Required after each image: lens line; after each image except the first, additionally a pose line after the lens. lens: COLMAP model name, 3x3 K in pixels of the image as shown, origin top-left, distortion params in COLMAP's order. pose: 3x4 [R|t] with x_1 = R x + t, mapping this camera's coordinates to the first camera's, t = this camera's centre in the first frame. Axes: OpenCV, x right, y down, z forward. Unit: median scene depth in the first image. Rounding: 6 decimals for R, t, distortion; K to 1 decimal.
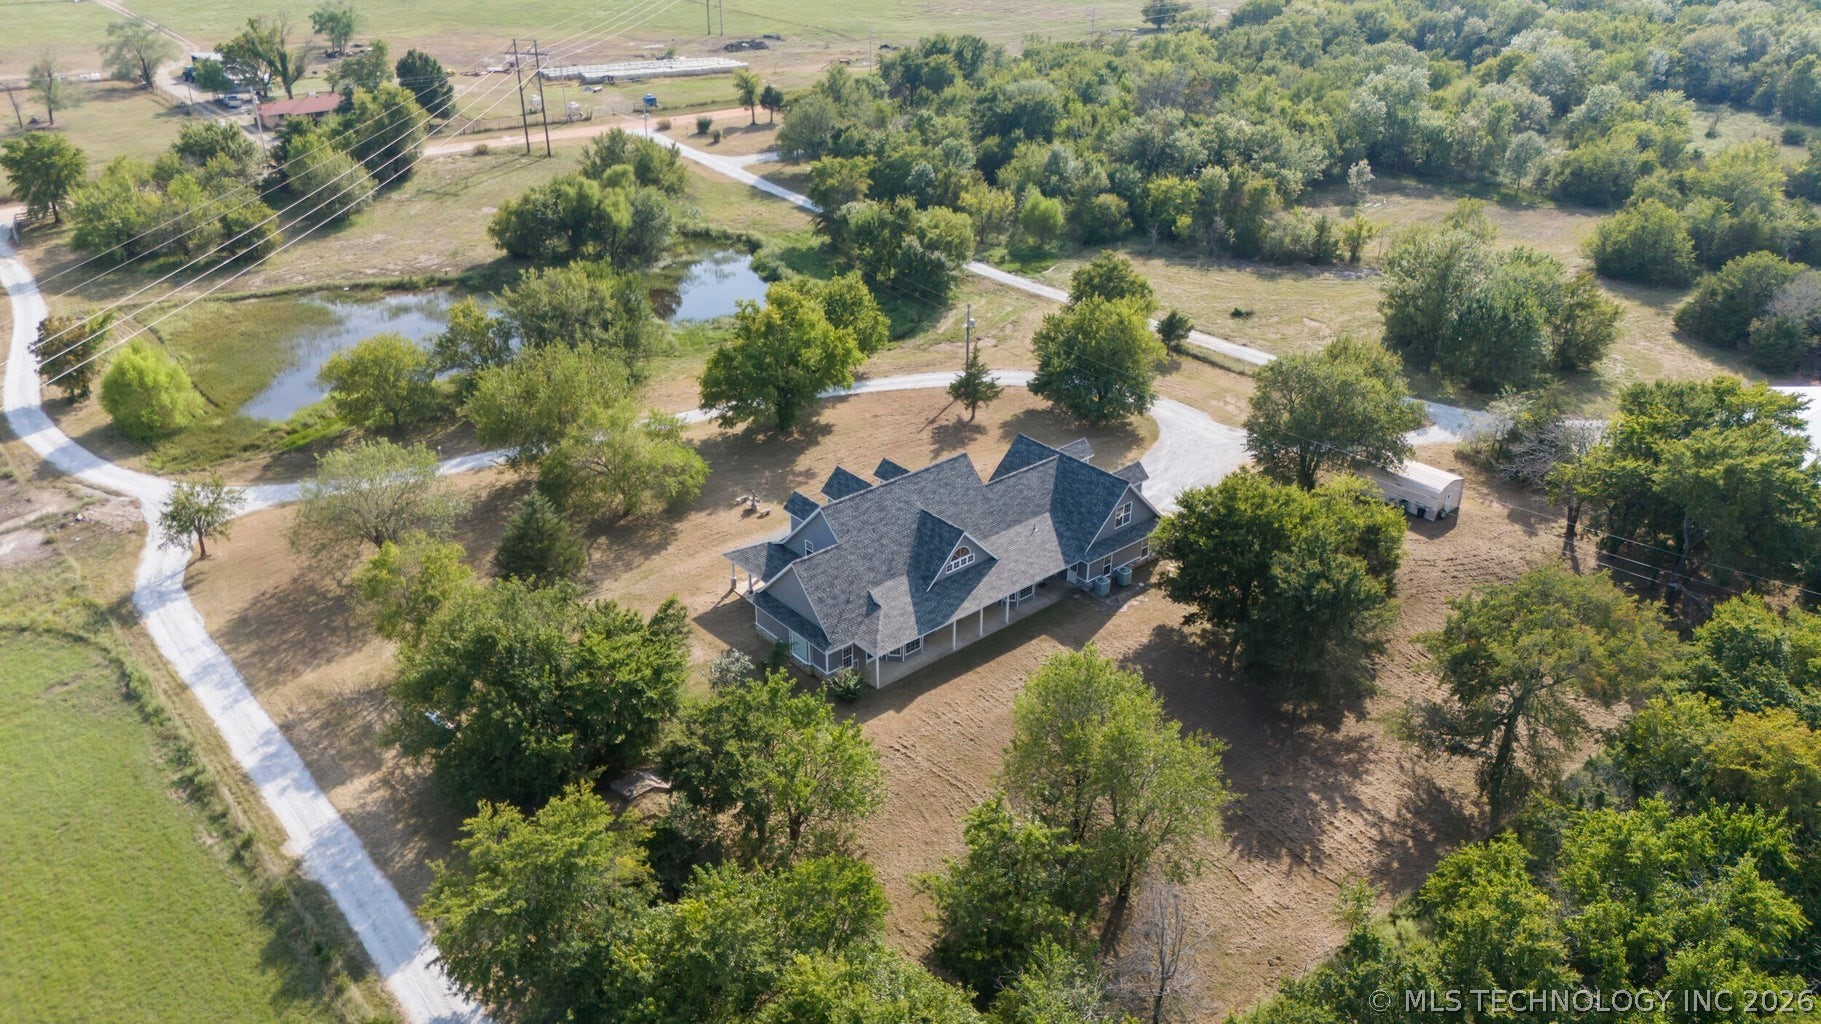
lens RADIAL K [[1328.1, 0, 913.3], [0, 1328.1, 513.9], [0, 0, 1]] dist [0.045246, -0.020892]
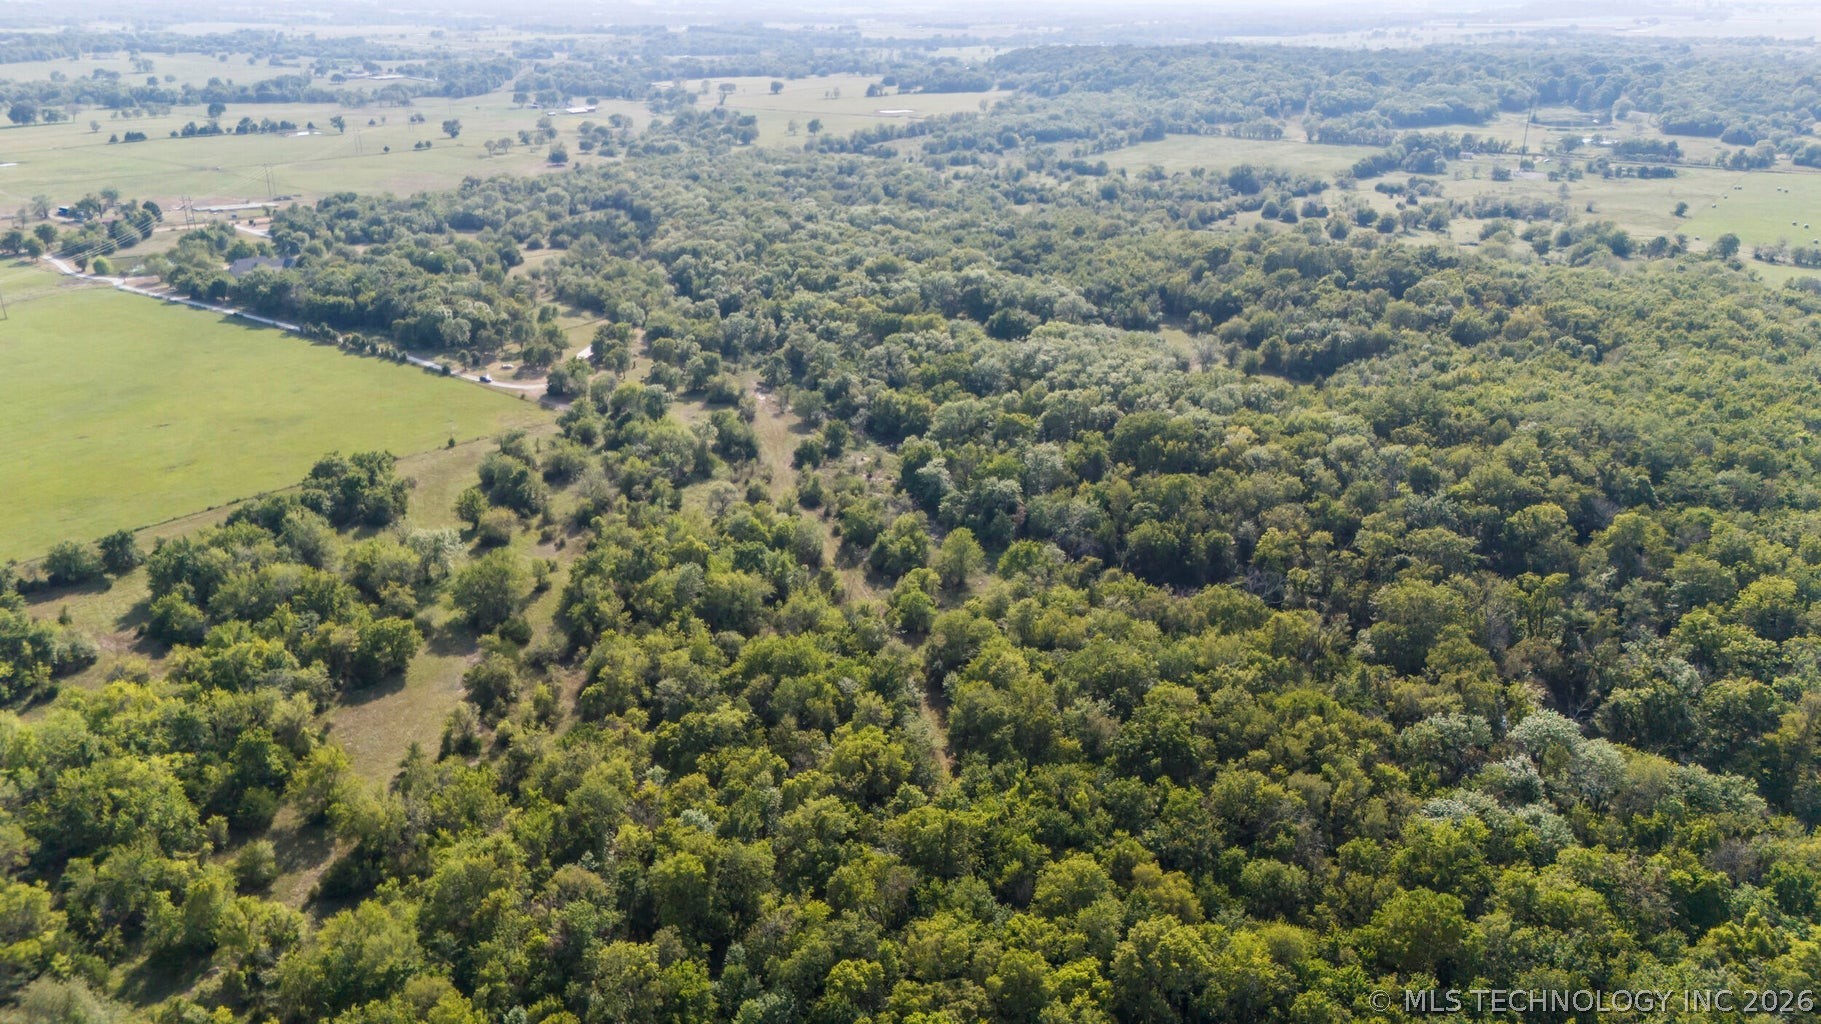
lens RADIAL K [[1328.1, 0, 915.8], [0, 1328.1, 504.7], [0, 0, 1]] dist [0.045246, -0.020892]
pose [[0.977433, -0.077921, 0.196350, 0.743787], [0.100903, 0.988809, -0.109890, 0.927572], [-0.185590, 0.127222, 0.974357, -2.425645]]
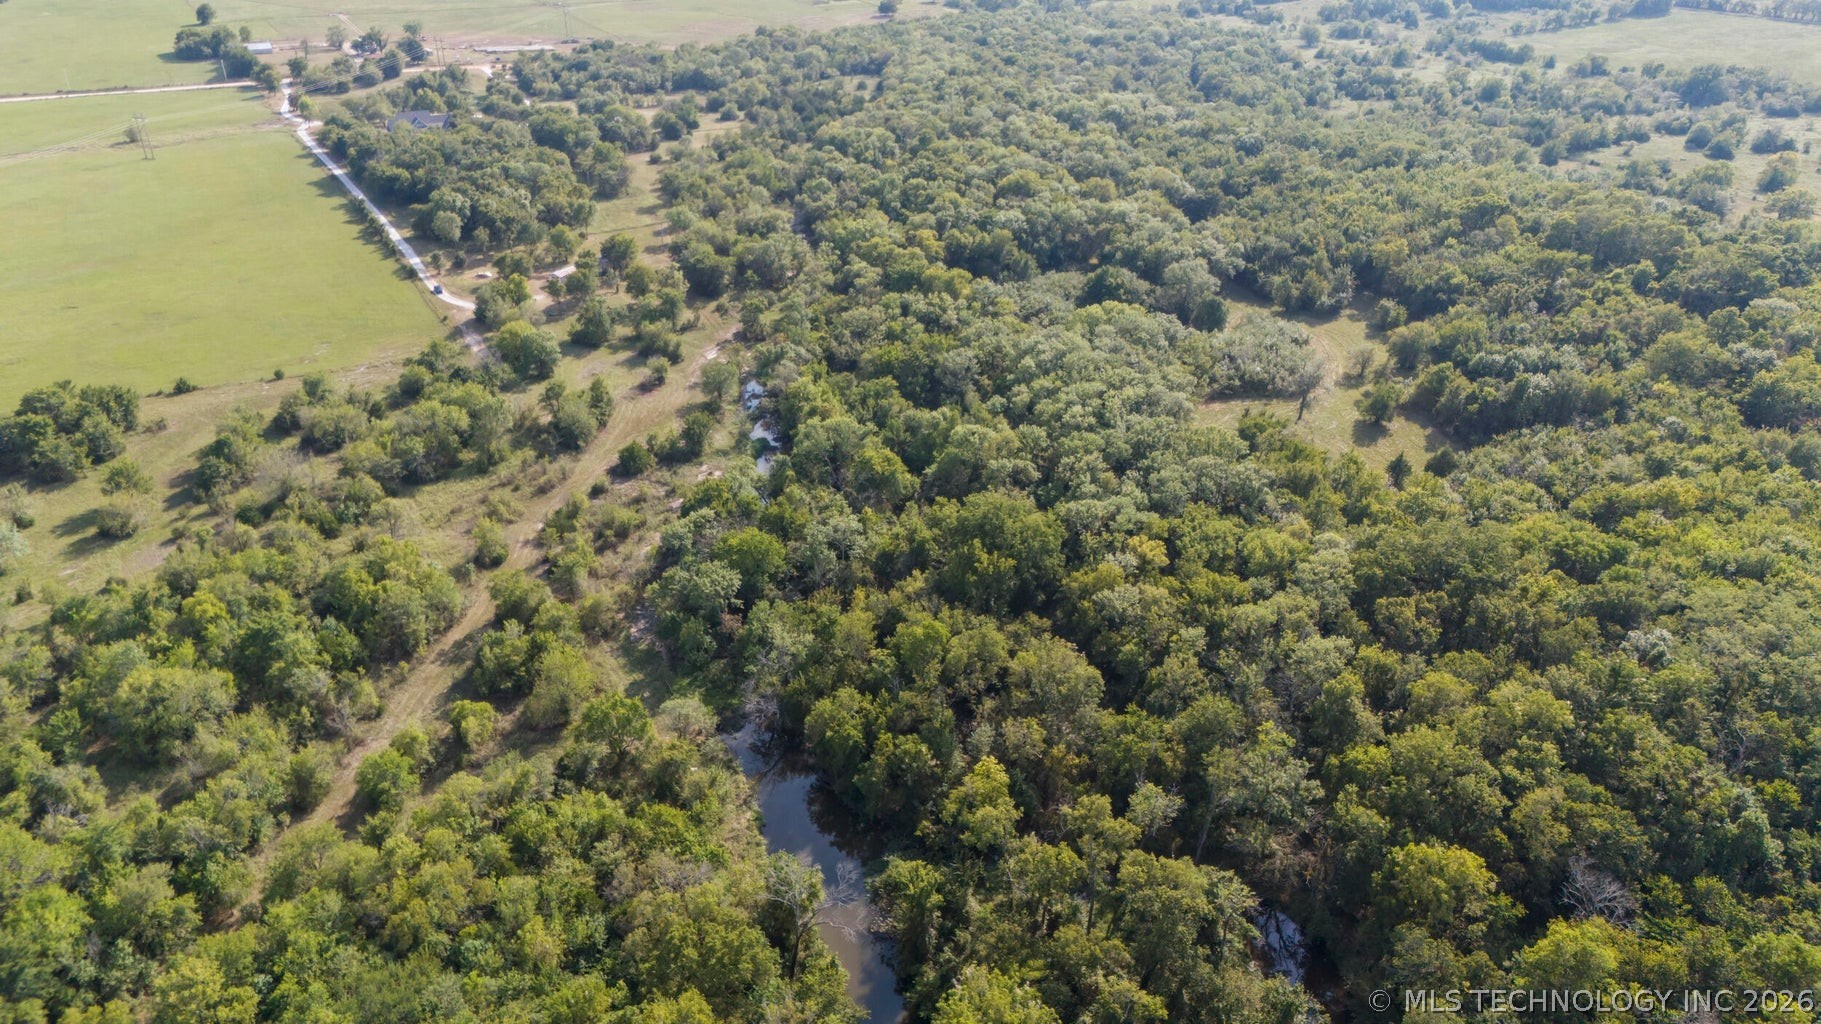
lens RADIAL K [[1328.1, 0, 908.8], [0, 1328.1, 511.6], [0, 0, 1]] dist [0.045246, -0.020892]
pose [[0.980220, 0.086675, -0.177922, 1.467473], [-0.087961, 0.996124, 0.000666, 0.685010], [0.177290, 0.014998, 0.984044, -1.970964]]
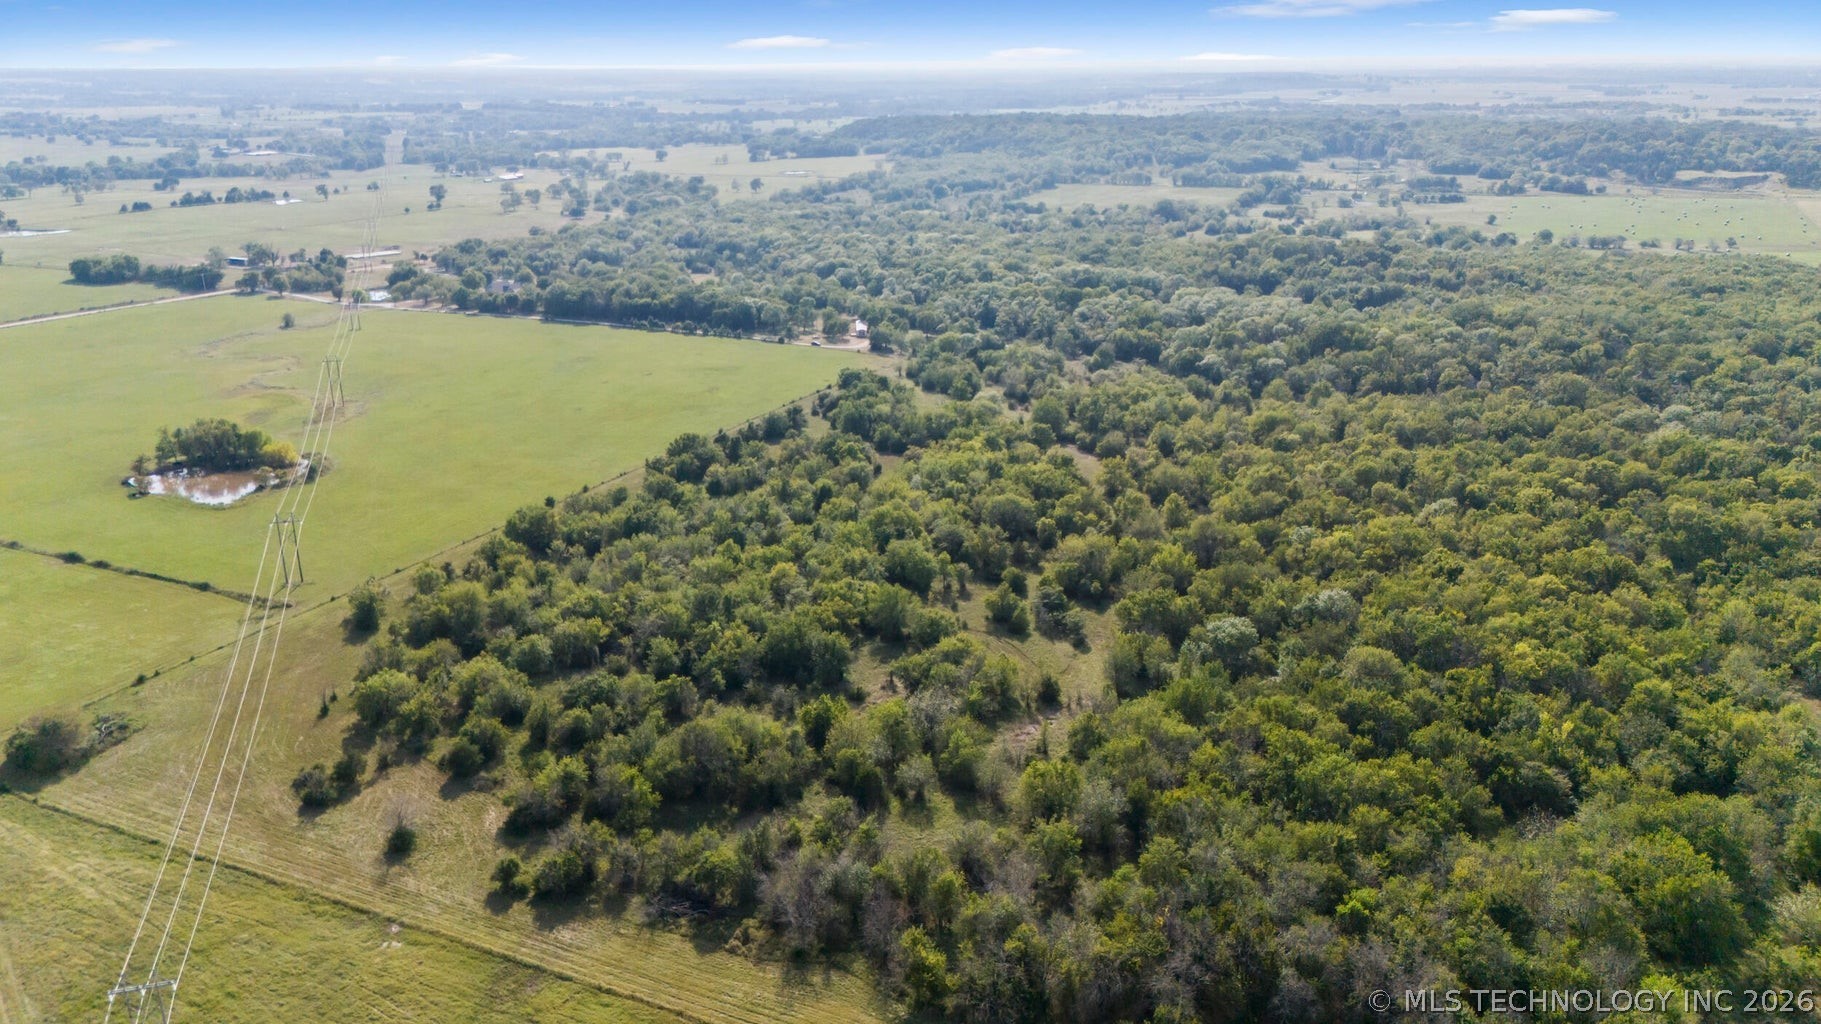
lens RADIAL K [[1328.1, 0, 906.8], [0, 1328.1, 518.9], [0, 0, 1]] dist [0.045246, -0.020892]
pose [[0.913132, -0.137654, 0.383721, -0.443262], [0.198135, 0.972472, -0.122638, 1.196492], [-0.356277, 0.188013, 0.915269, -2.924292]]
